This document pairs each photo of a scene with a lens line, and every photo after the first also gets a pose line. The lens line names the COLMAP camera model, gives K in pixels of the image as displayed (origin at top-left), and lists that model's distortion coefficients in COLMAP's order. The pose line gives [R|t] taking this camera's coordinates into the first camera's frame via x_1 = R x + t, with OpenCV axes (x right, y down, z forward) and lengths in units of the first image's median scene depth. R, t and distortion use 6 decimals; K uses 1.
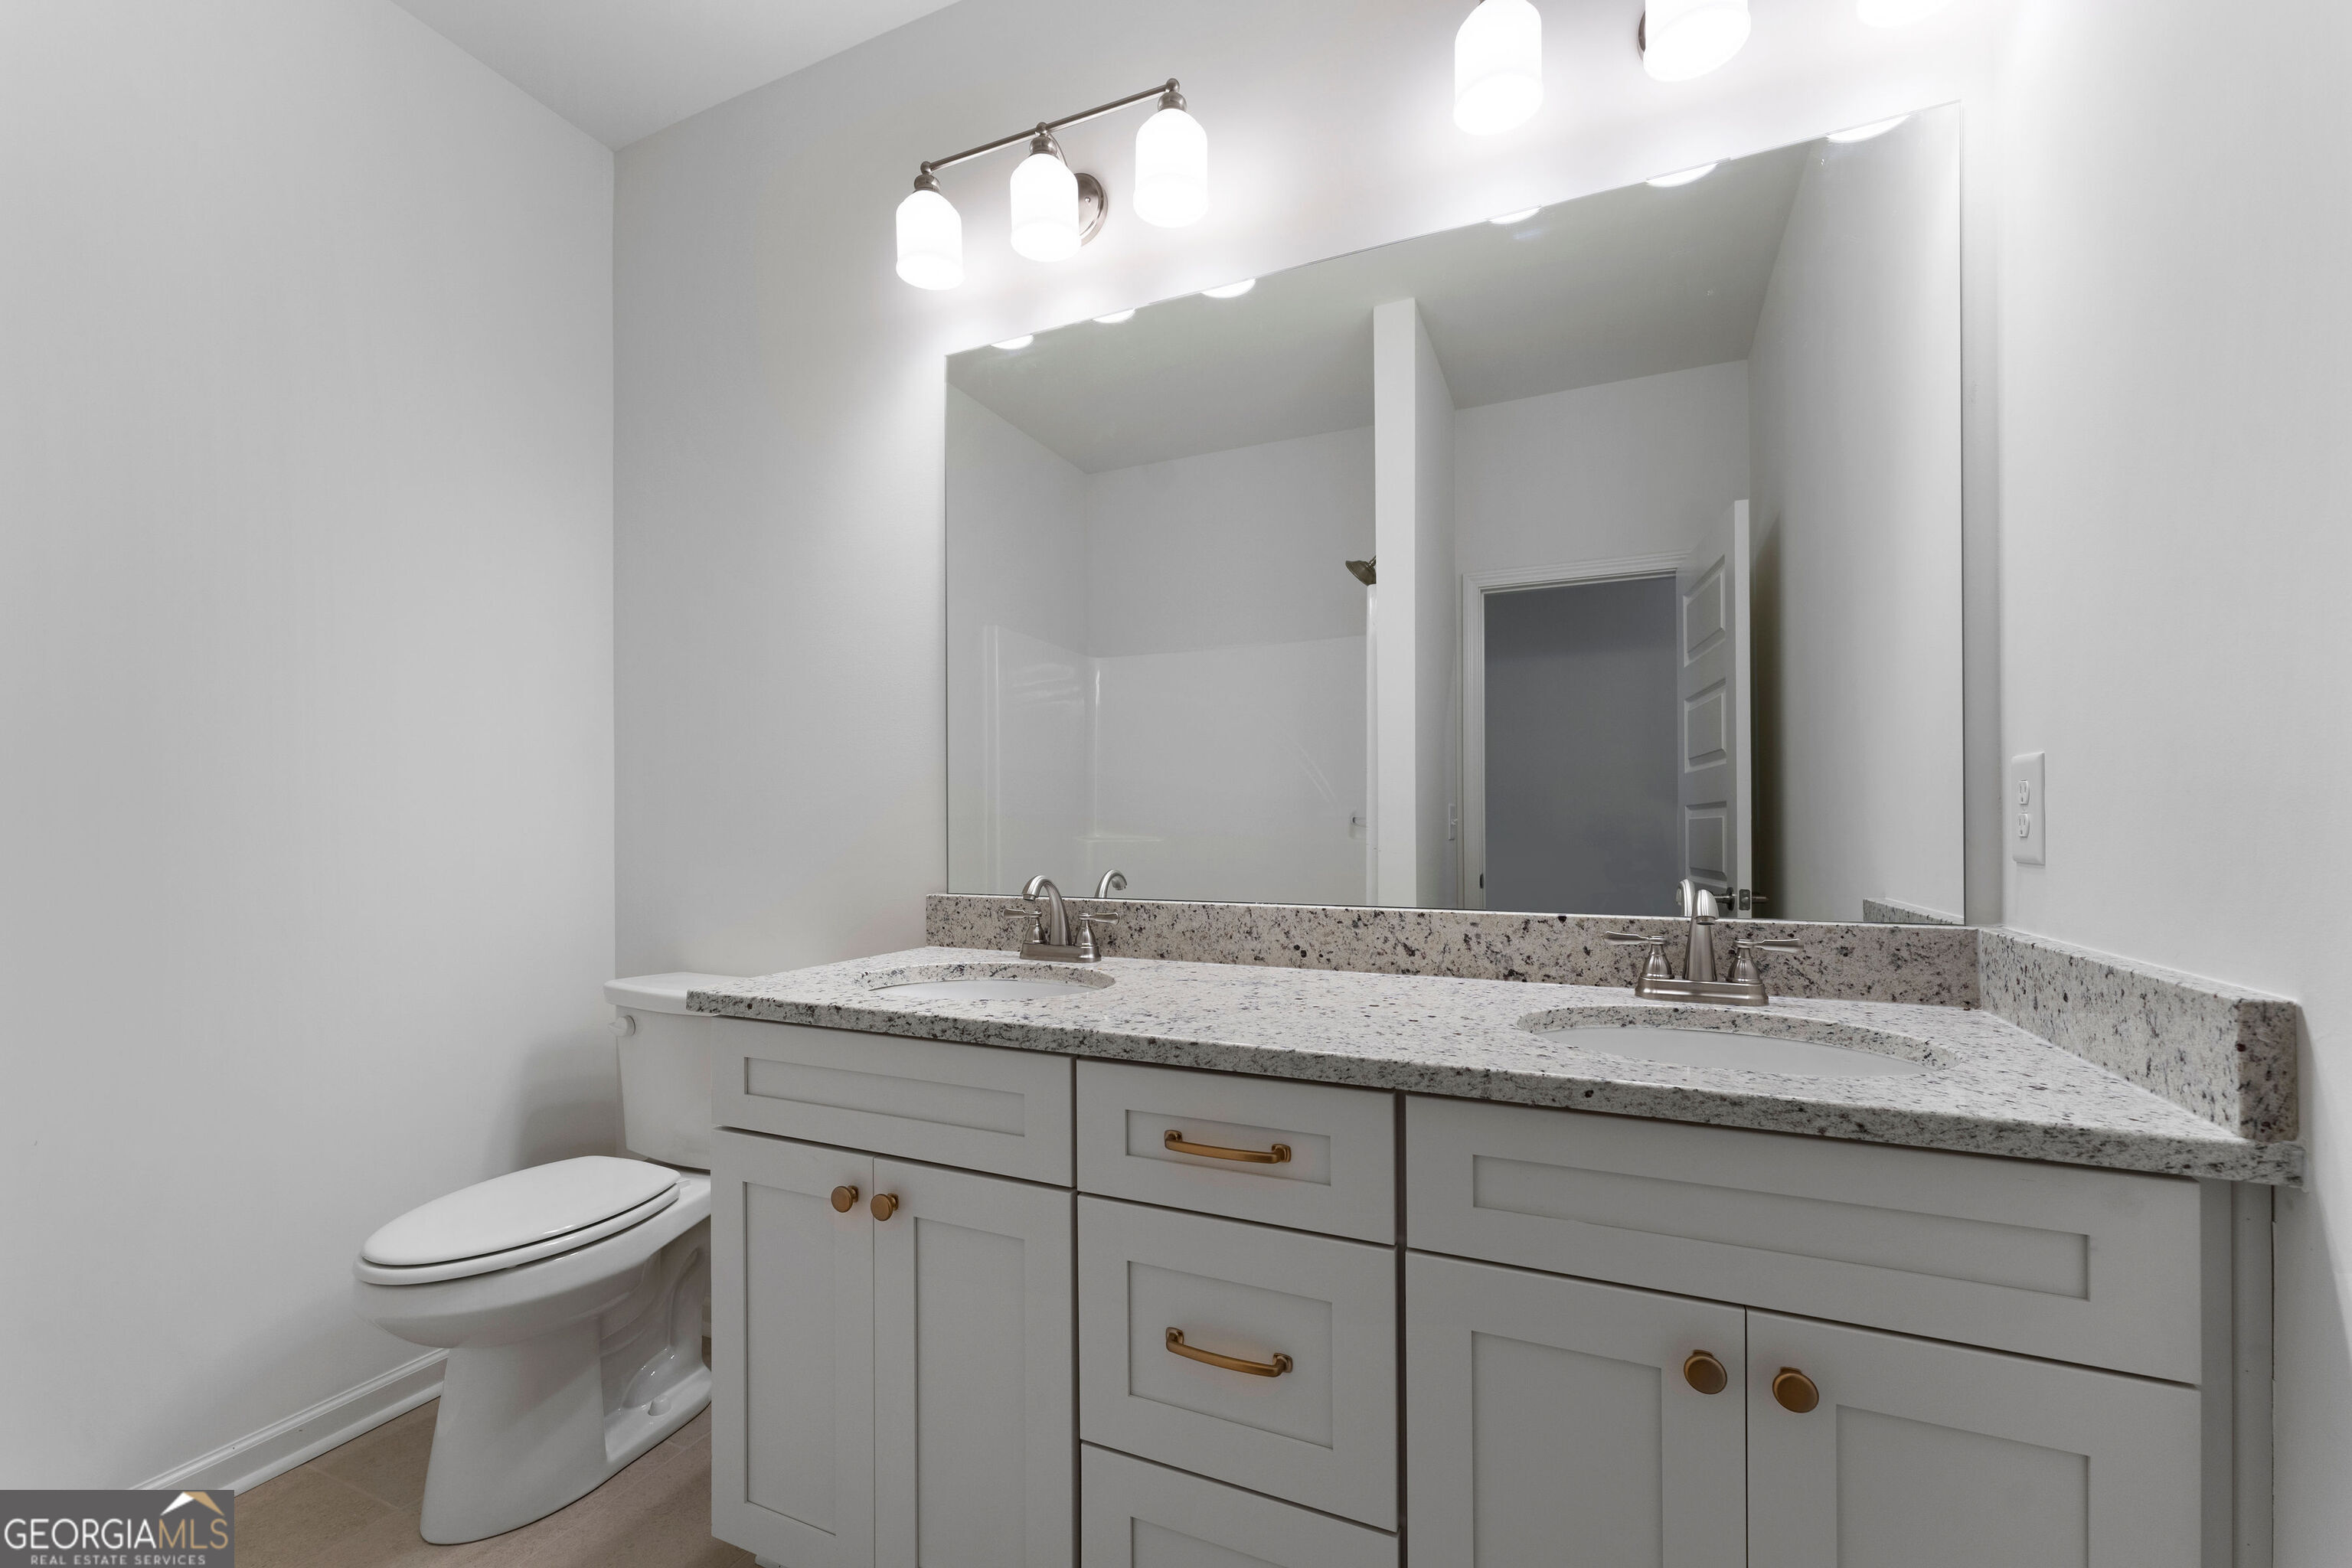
lens RADIAL K [[932.4, 0, 1180.7], [0, 932.4, 821.1], [0, 0, 1]] dist [-0.002315, -0.000132]
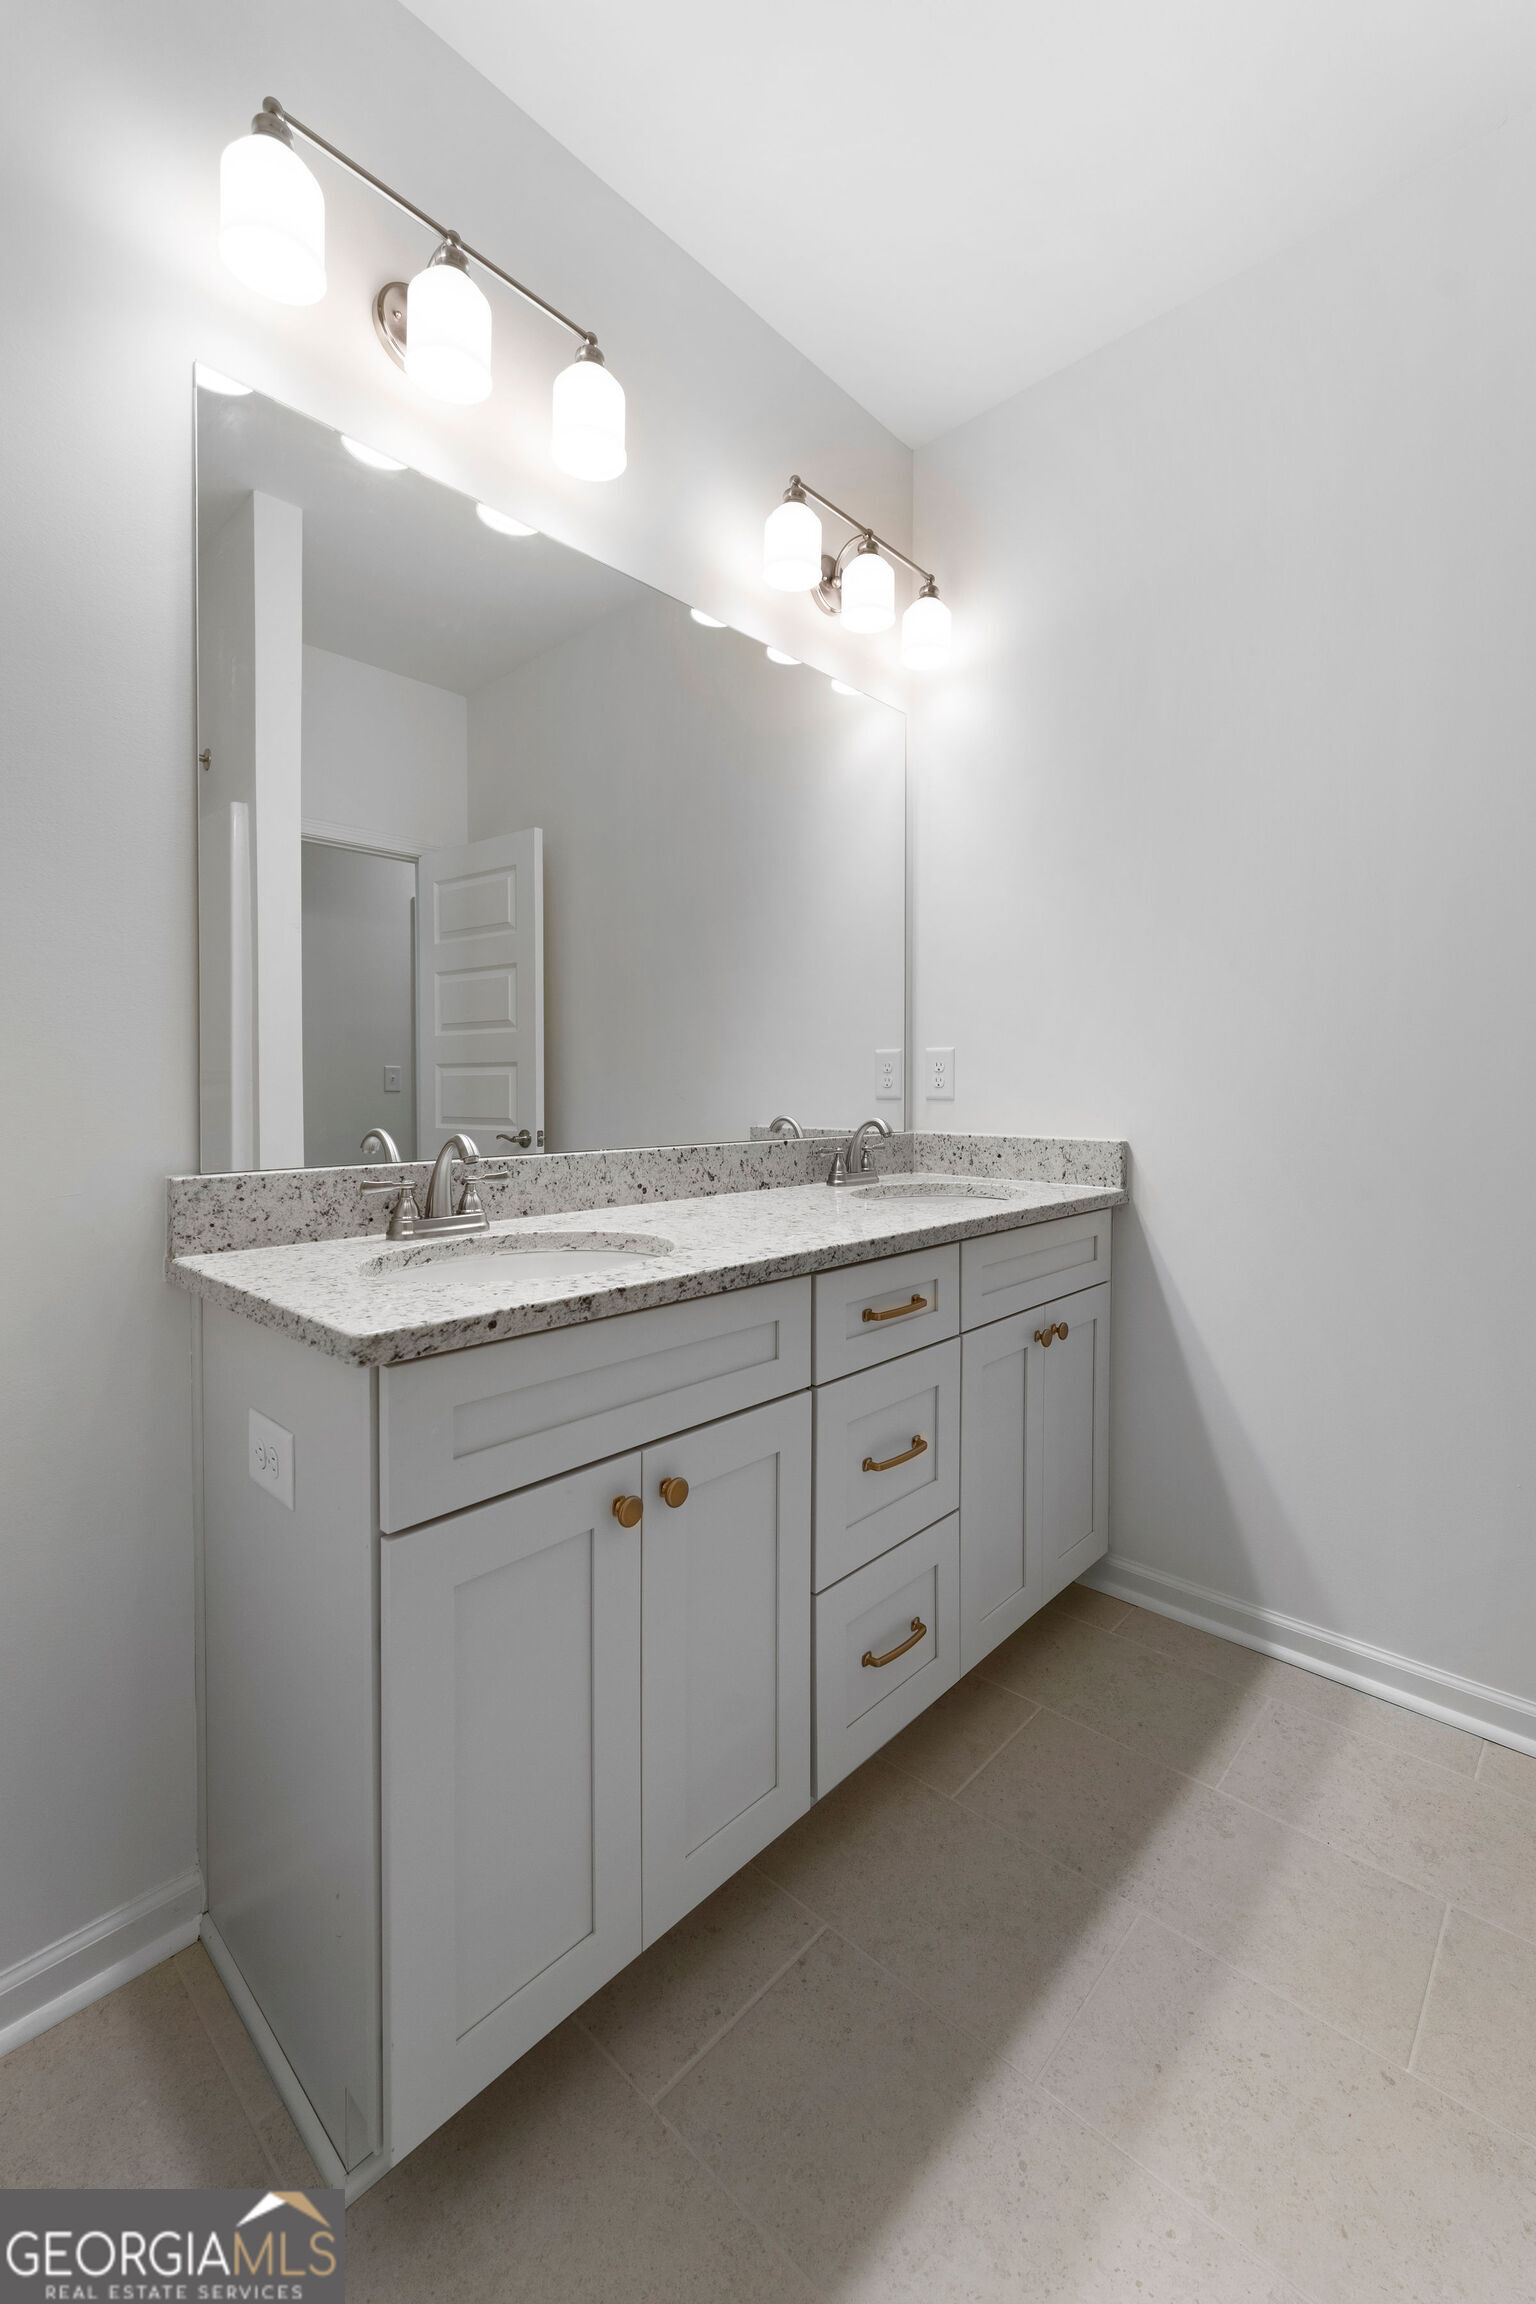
lens RADIAL K [[921.8, 0, 770.4], [0, 921.8, 1115.1], [0, 0, 1]] dist [-0.001409, -0.000063]
pose [[0.344226, -0.026411, 0.938515, -0.886700], [-0.008246, 0.999481, 0.031151, 0.014532], [-0.938851, -0.018462, 0.343830, 0.483545]]
